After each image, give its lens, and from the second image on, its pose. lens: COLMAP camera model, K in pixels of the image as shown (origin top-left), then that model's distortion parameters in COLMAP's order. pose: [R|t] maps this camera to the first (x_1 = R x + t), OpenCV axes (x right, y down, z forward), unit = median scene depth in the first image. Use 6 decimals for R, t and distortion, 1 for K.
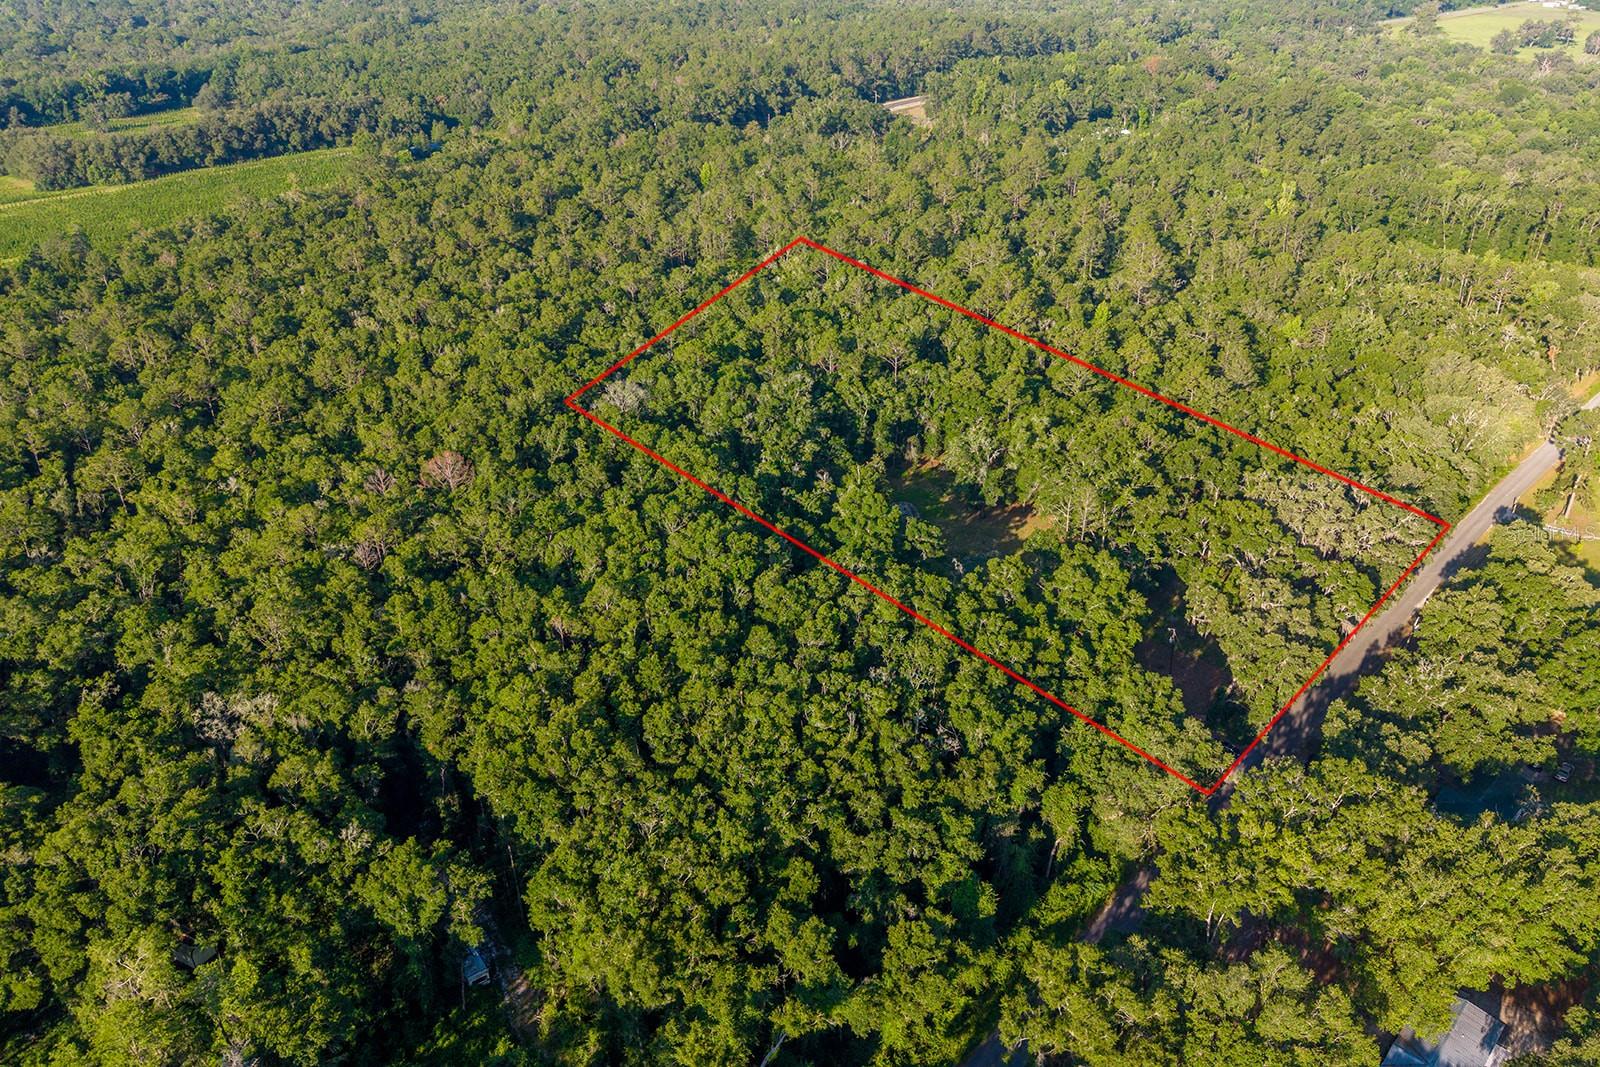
lens RADIAL K [[1266.8, 0, 861.1], [0, 1266.8, 531.8], [0, 0, 1]] dist [0.007309, -0.003850]
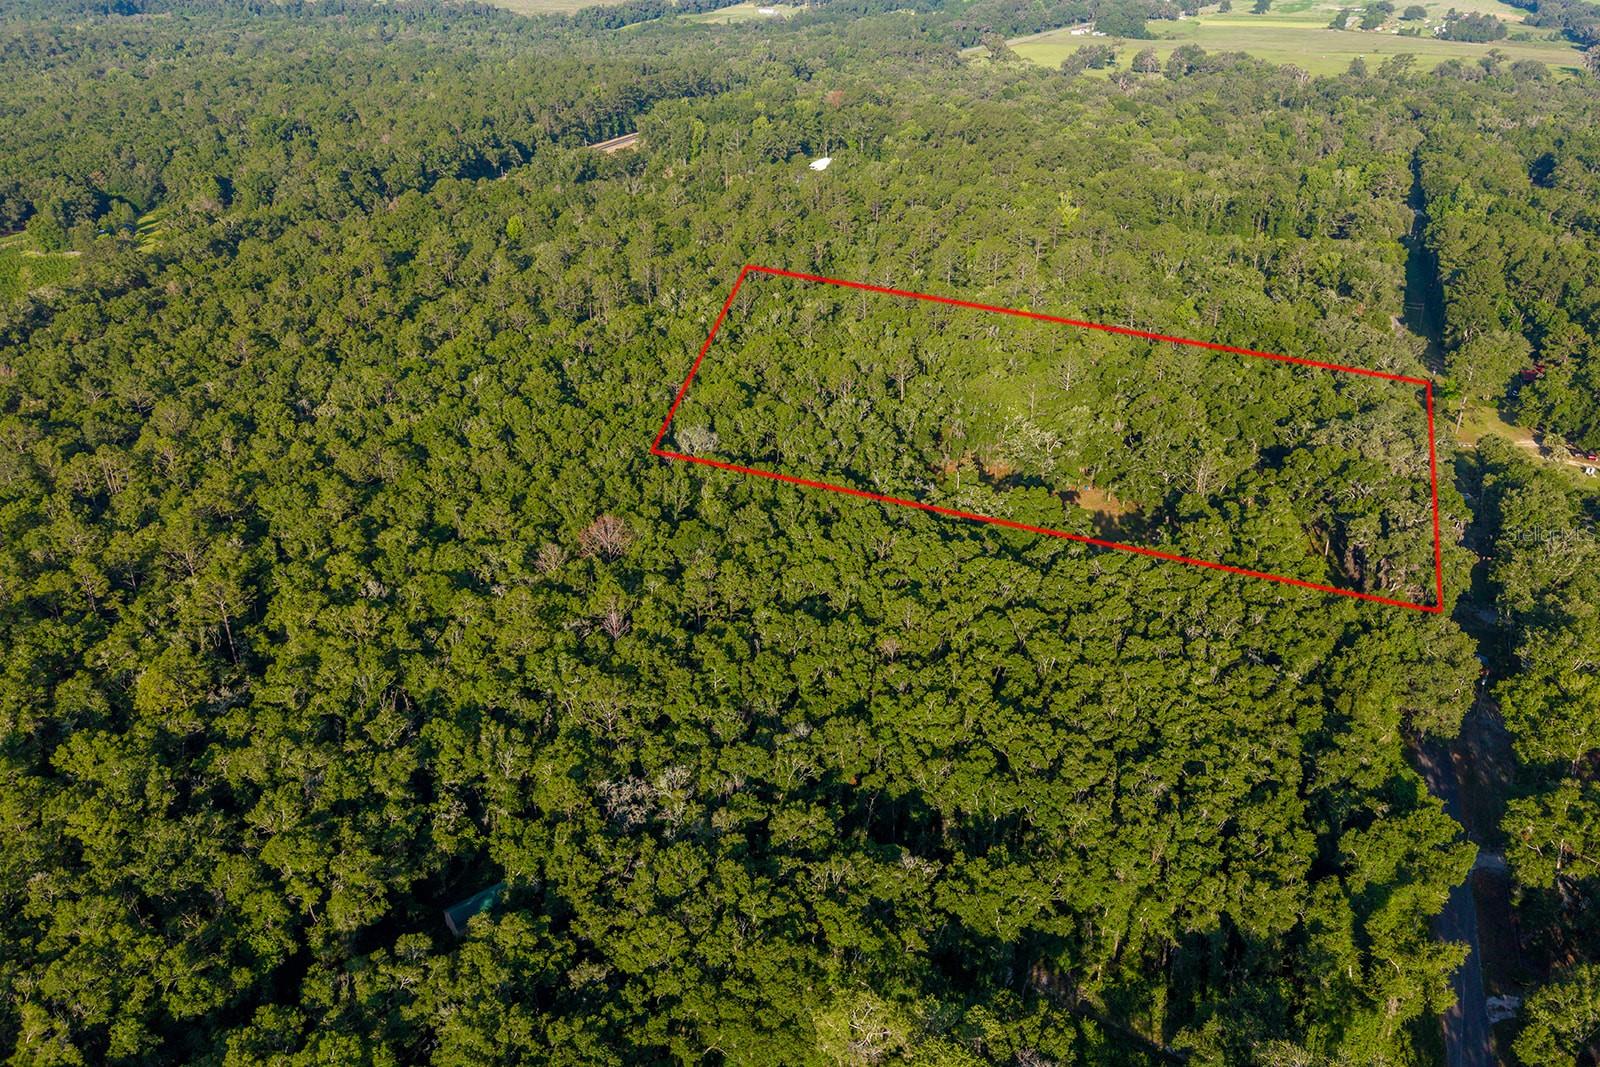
lens RADIAL K [[1266.8, 0, 861.1], [0, 1266.8, 531.8], [0, 0, 1]] dist [0.007309, -0.003850]
pose [[0.929504, -0.164114, 0.330285, -0.192057], [0.174042, 0.984738, -0.000494, -0.006570], [-0.325163, 0.057943, 0.943881, 0.011574]]
